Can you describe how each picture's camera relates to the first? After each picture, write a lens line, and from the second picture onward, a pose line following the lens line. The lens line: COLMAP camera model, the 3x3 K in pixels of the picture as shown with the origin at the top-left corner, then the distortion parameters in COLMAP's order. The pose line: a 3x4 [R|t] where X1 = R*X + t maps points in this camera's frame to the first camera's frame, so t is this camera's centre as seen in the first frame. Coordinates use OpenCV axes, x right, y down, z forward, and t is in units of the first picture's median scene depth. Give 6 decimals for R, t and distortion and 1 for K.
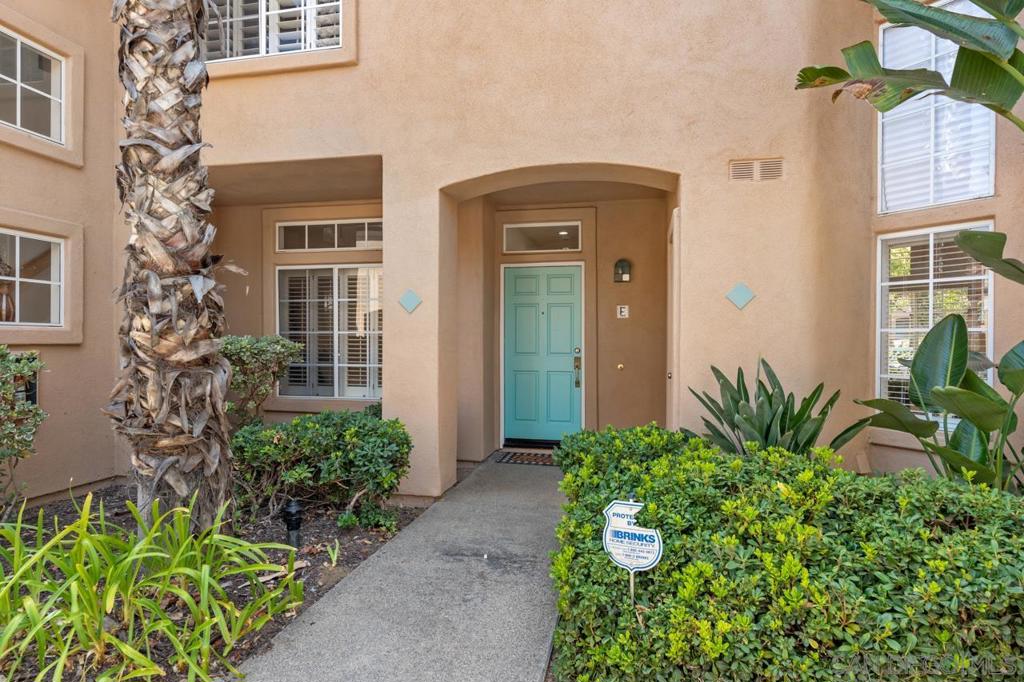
lens RADIAL K [[585.8, 0, 512.6], [0, 585.8, 343.2], [0, 0, 1]] dist [0.000865, -0.000704]
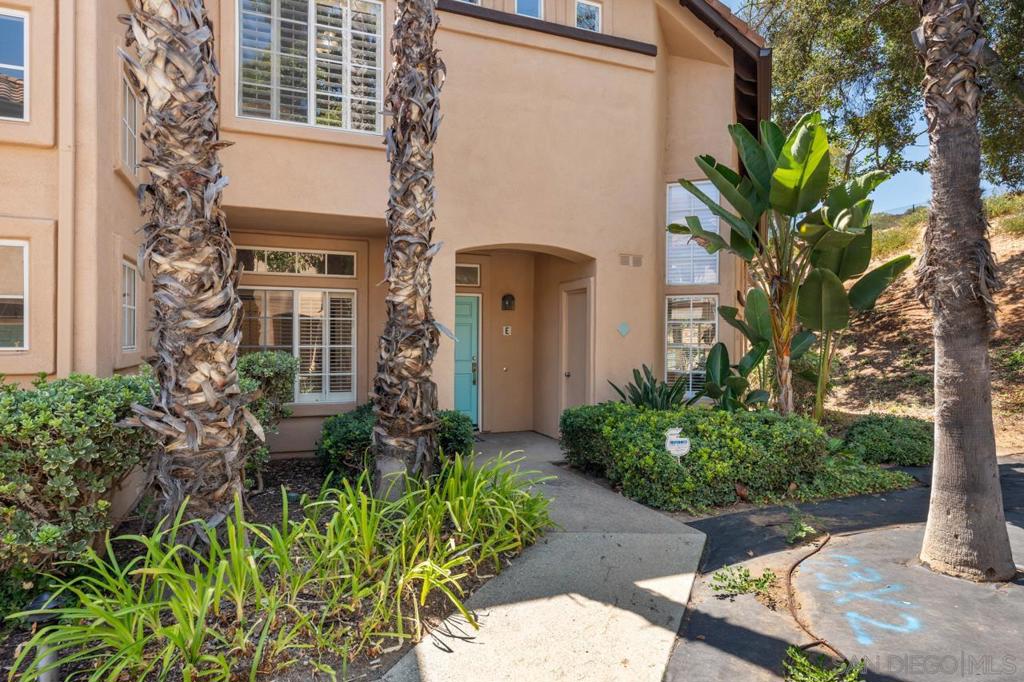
lens RADIAL K [[619.6, 0, 512.5], [0, 619.6, 339.8], [0, 0, 1]] dist [-0.001068, 0.000037]
pose [[0.823950, -0.001411, 0.566661, -0.989971], [0.000028, 0.999997, 0.002450, -0.053113], [-0.566663, -0.002003, 0.823947, -0.389536]]
